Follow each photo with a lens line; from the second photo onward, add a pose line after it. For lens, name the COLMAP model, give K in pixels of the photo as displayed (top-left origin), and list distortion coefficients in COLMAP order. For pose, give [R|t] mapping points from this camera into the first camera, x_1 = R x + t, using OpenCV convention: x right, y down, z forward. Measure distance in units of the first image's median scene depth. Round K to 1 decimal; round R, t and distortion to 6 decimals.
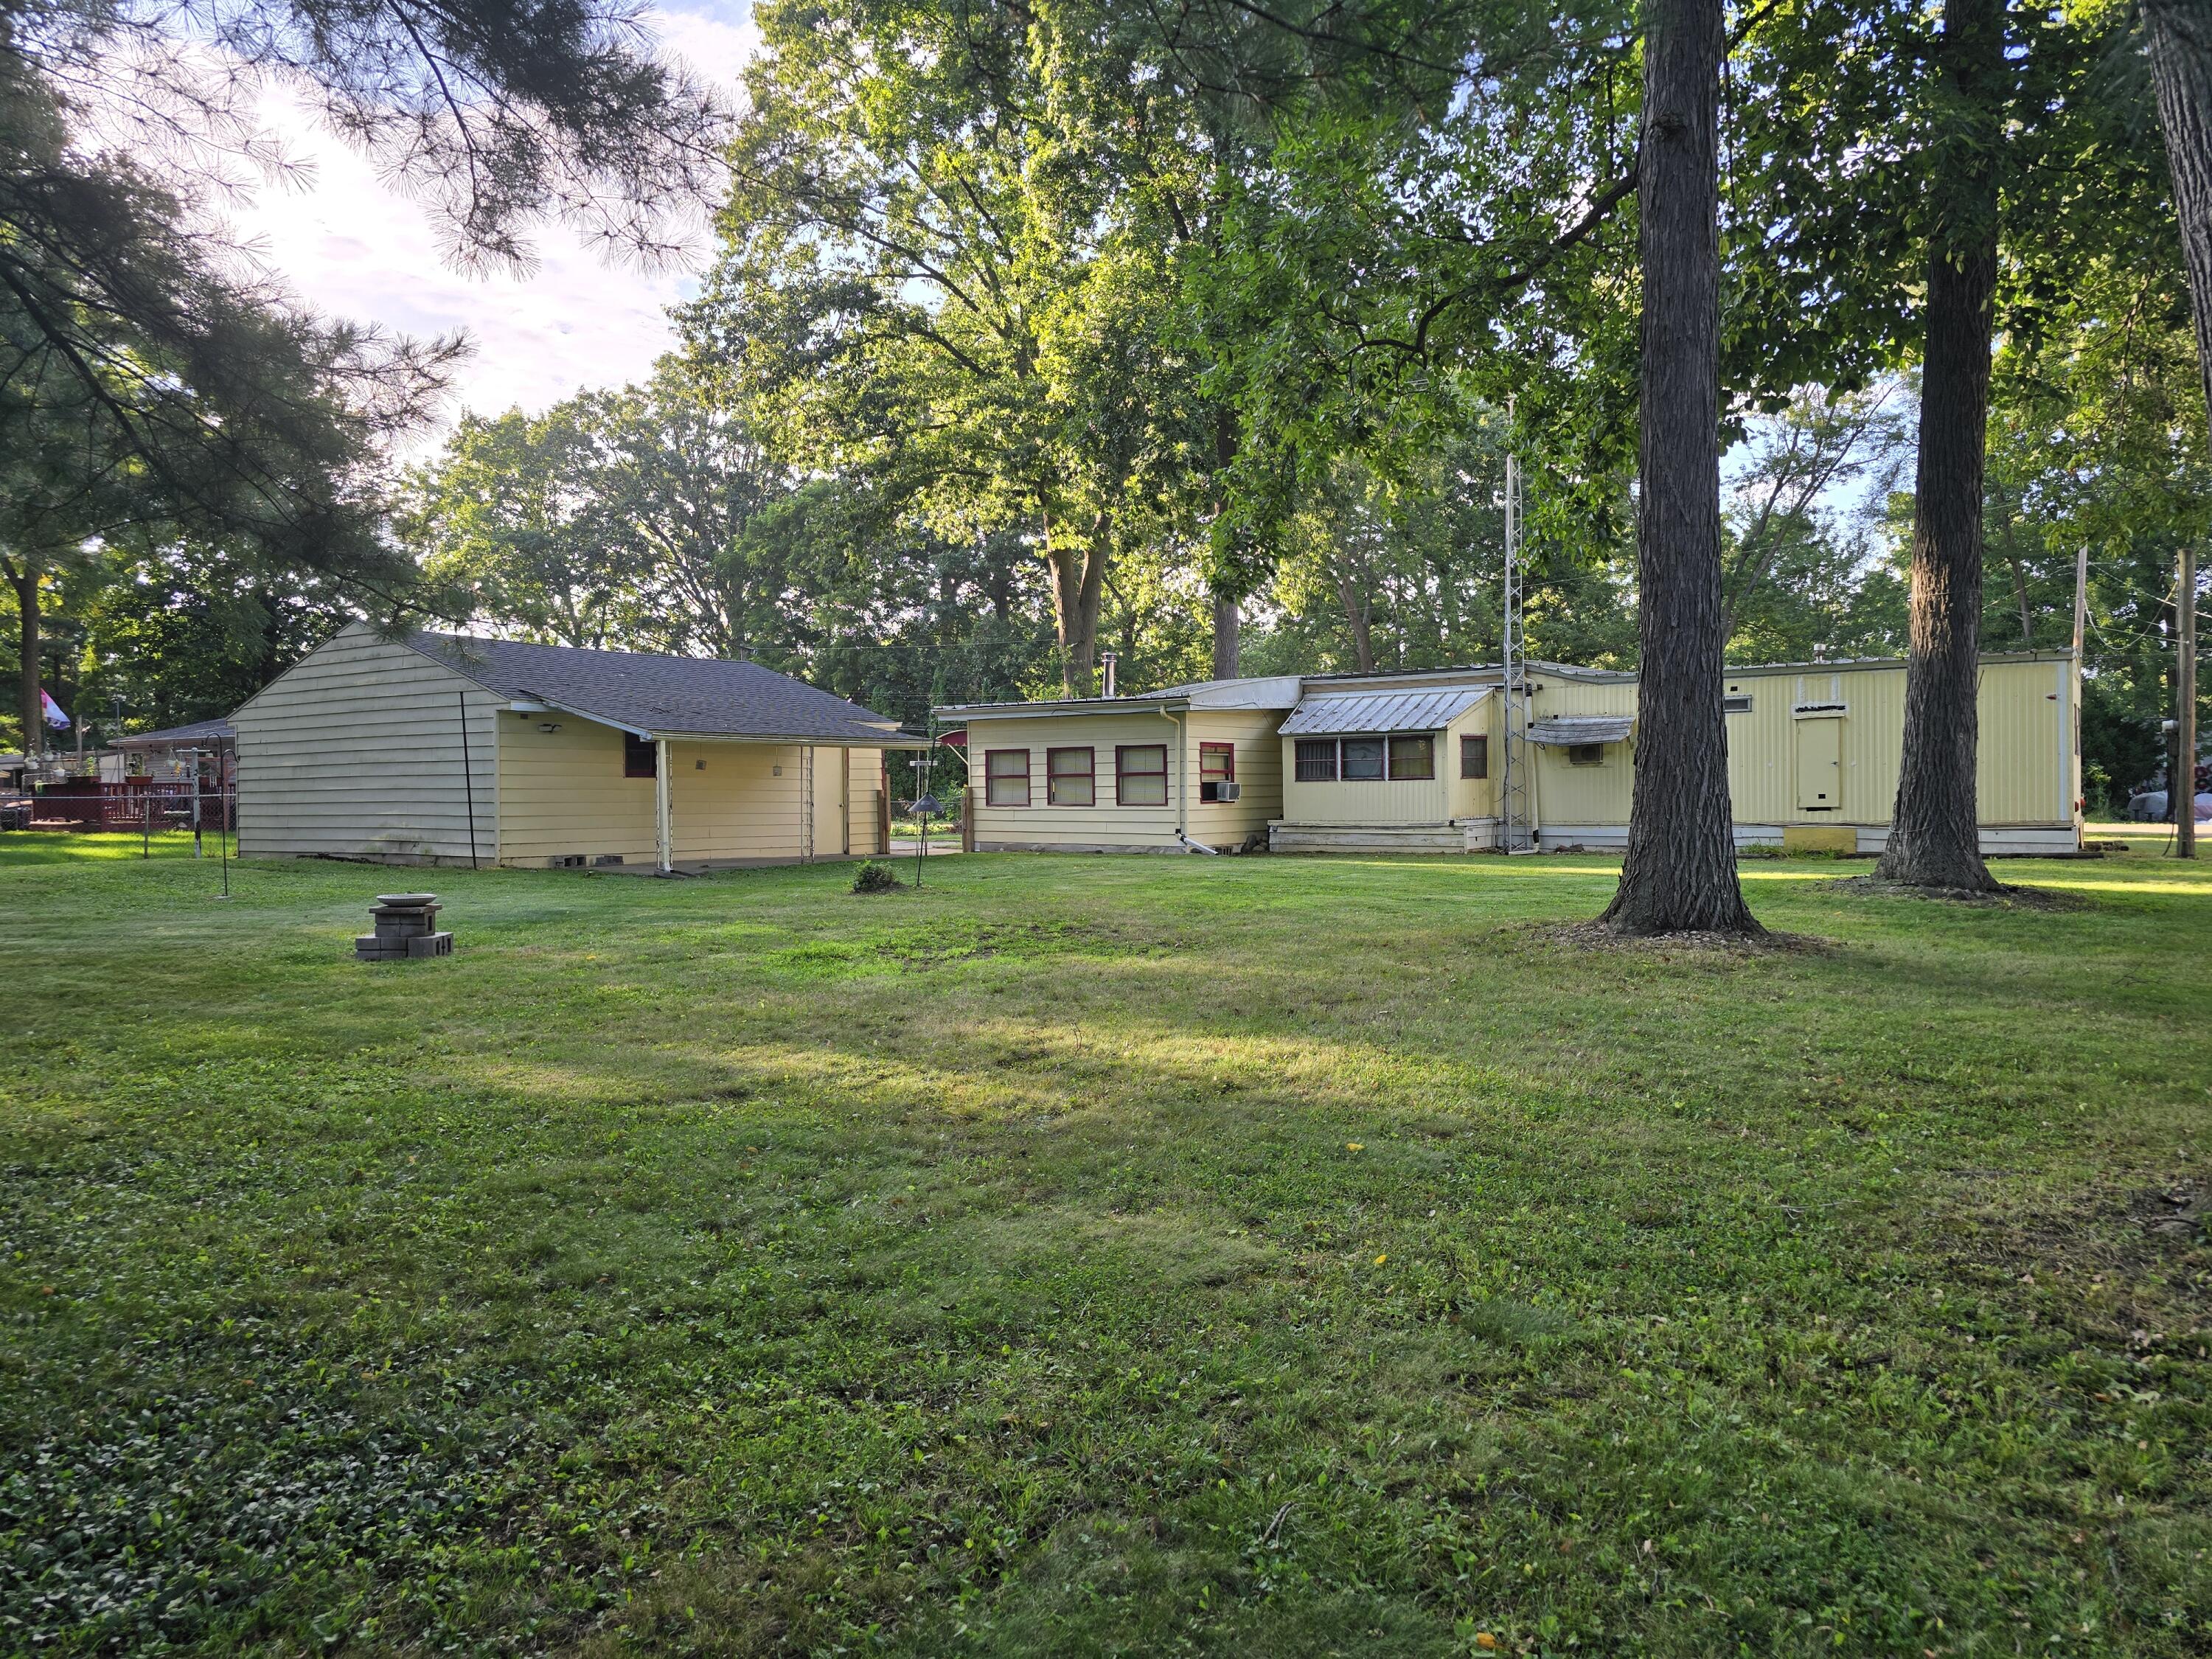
lens RADIAL K [[1476.3, 0, 1121.0], [0, 1476.3, 817.4], [0, 0, 1]] dist [0.060242, -0.049040]
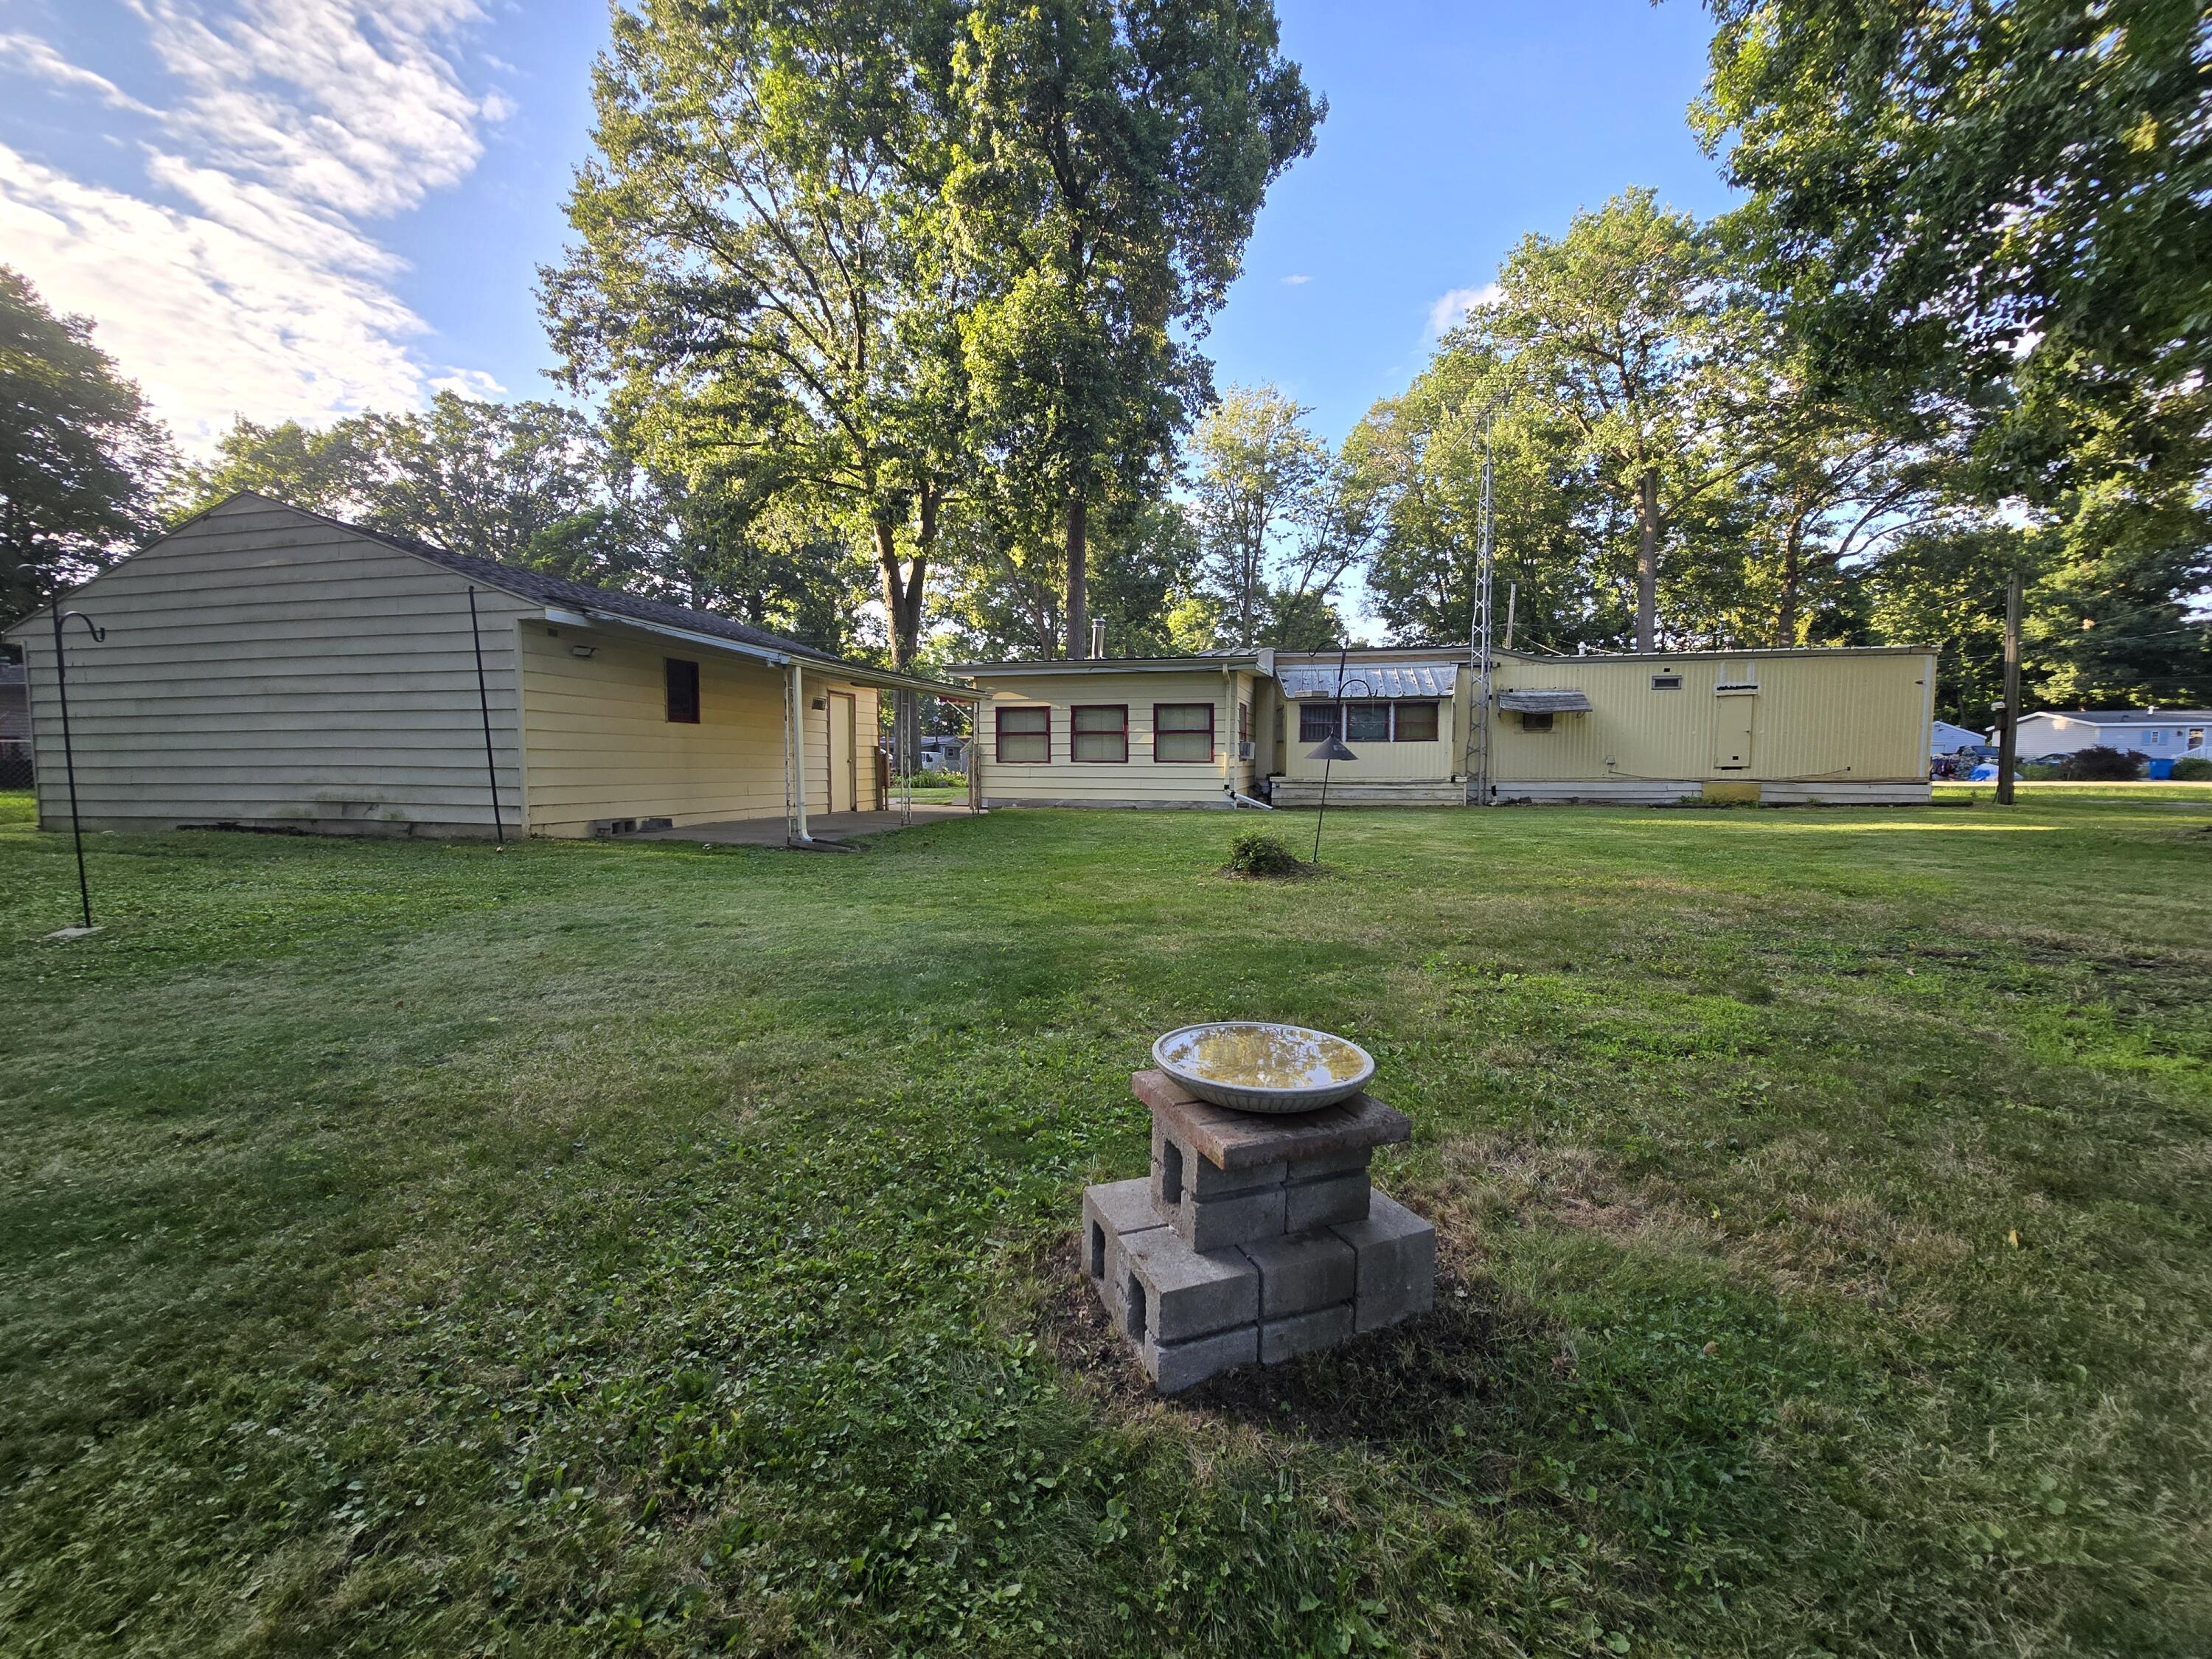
lens RADIAL K [[899.2, 0, 1084.5], [0, 899.2, 824.2], [0, 0, 1]] dist [-0.000451, -0.001219]
pose [[0.937533, -0.015810, 0.347537, -0.279008], [-0.001653, 0.998753, 0.049895, 0.004135], [-0.347893, -0.047353, 0.936338, 0.440333]]
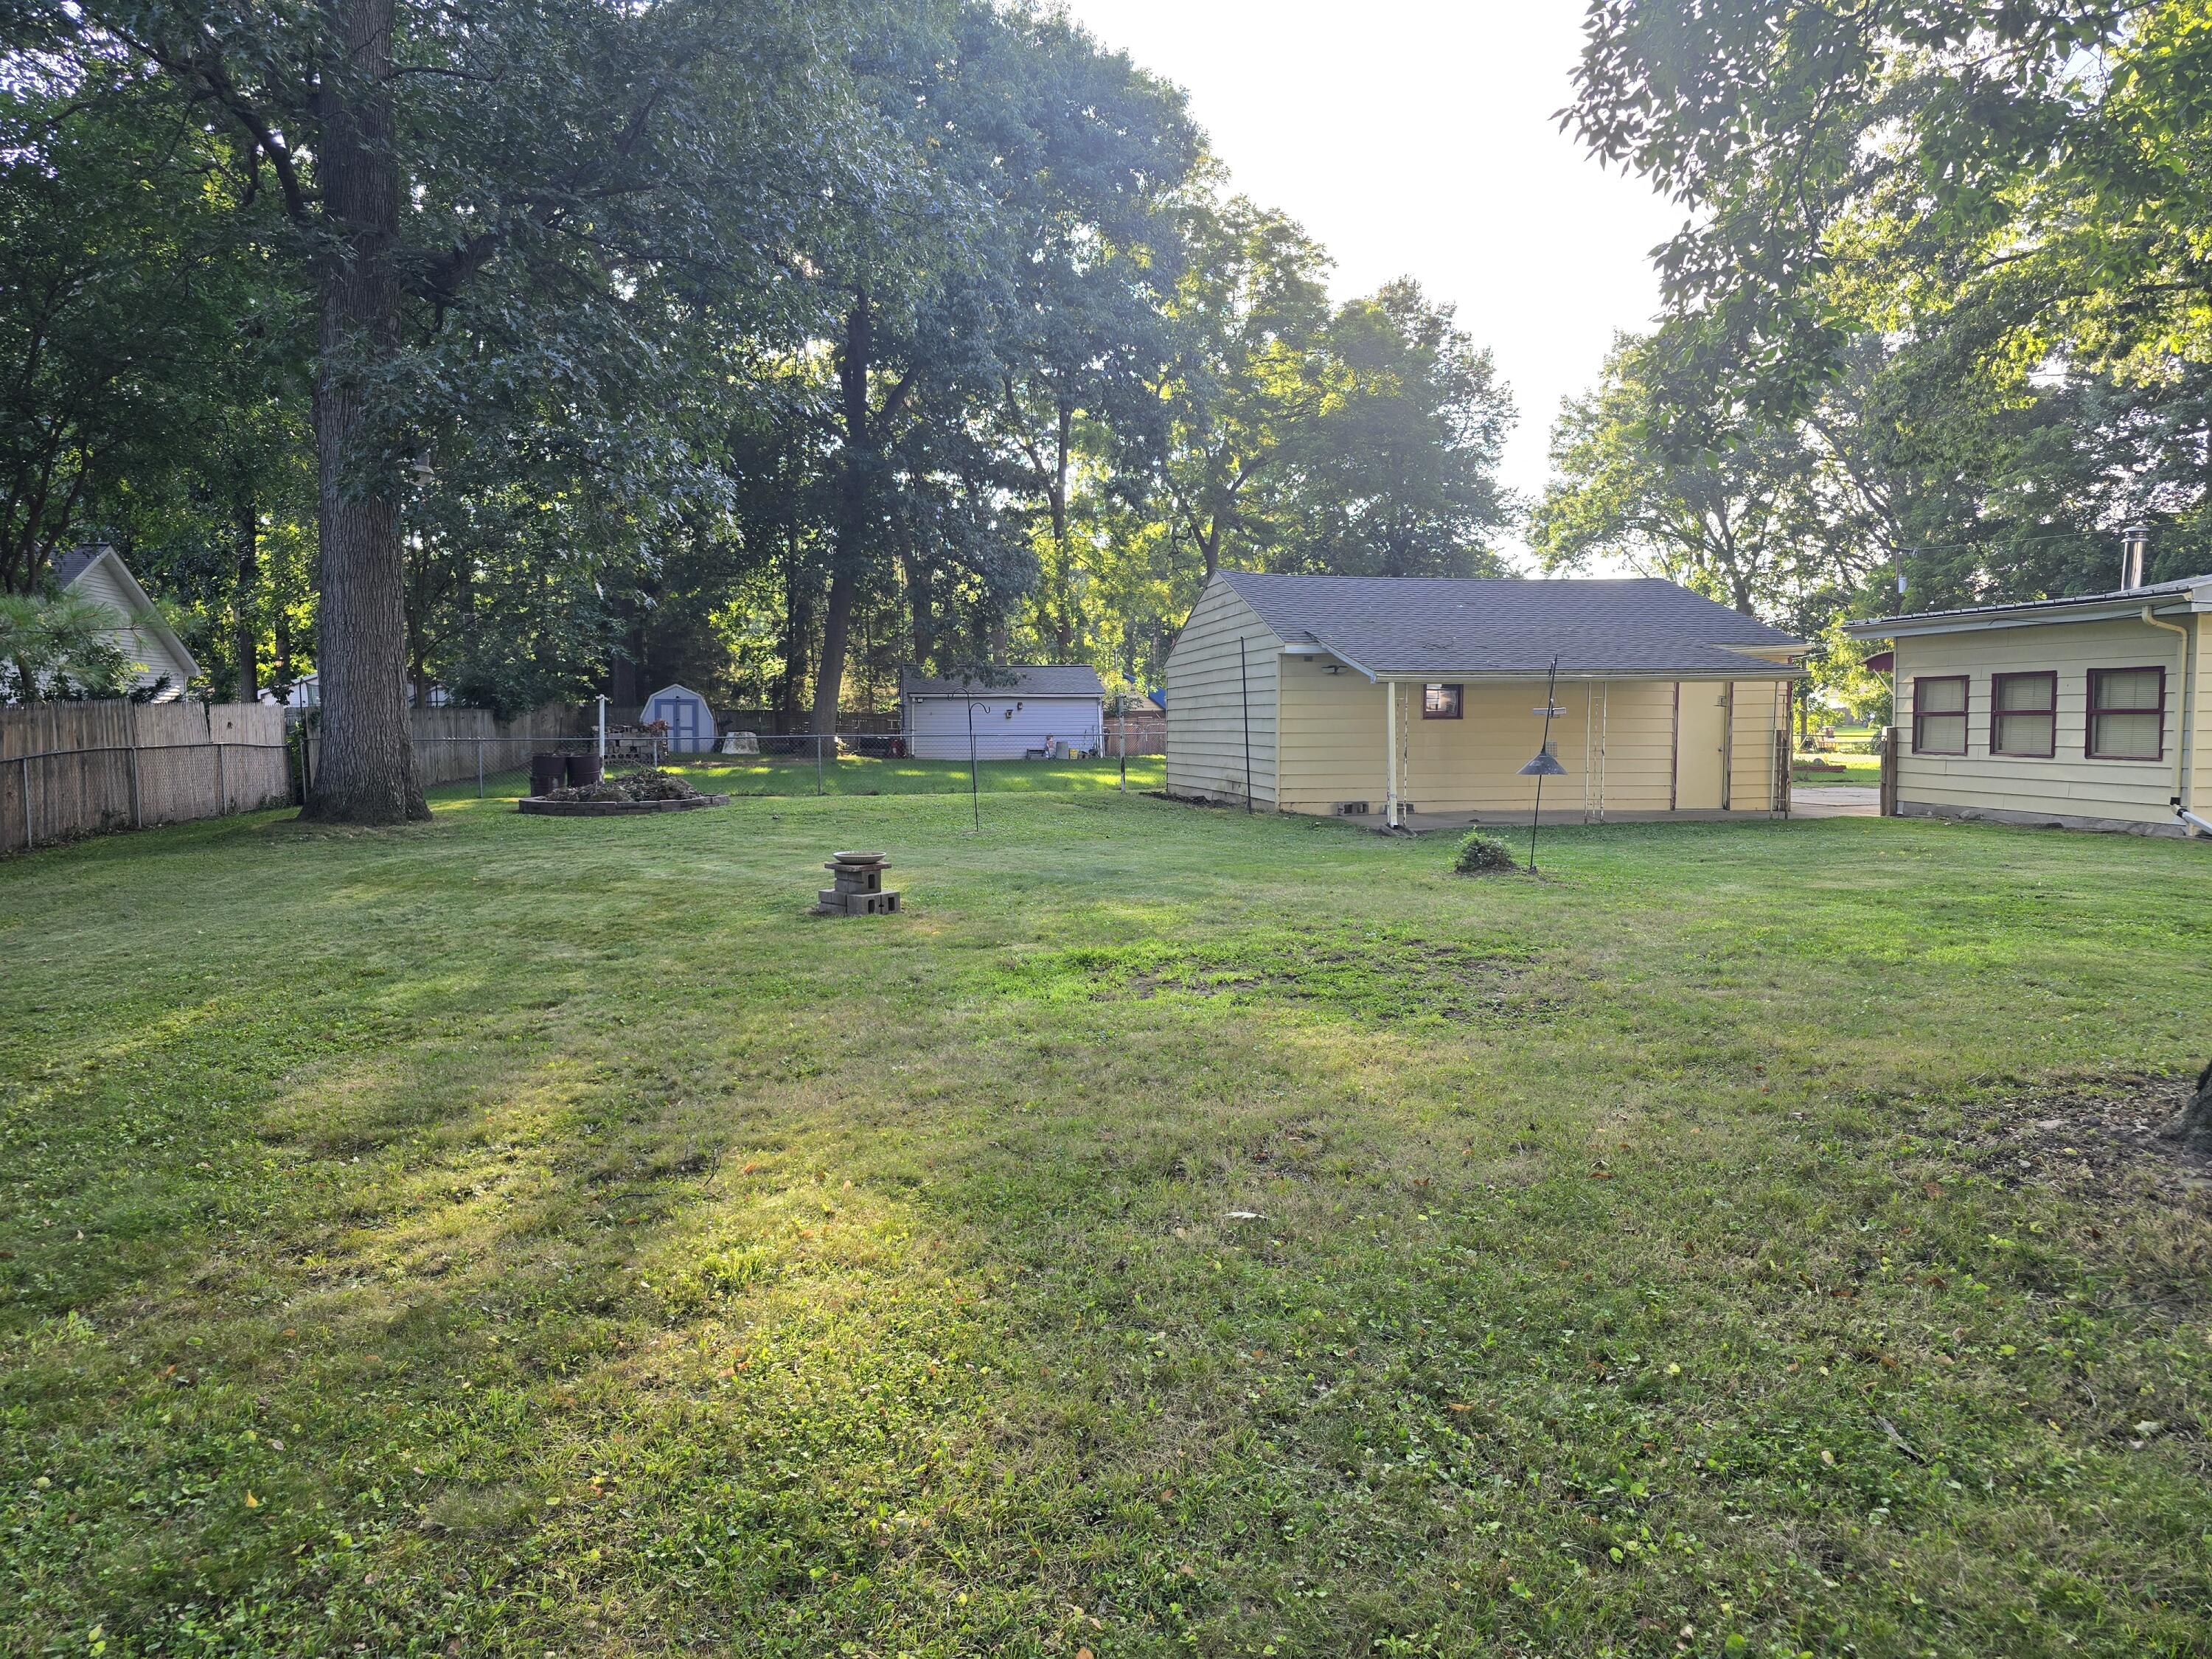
lens RADIAL K [[1476.3, 0, 1113.9], [0, 1476.3, 814.7], [0, 0, 1]] dist [0.060242, -0.049040]
pose [[0.695993, 0.048105, -0.716436, 0.188387], [-0.010442, 0.998326, 0.056888, -0.017315], [0.717973, -0.032113, 0.695330, 0.208072]]
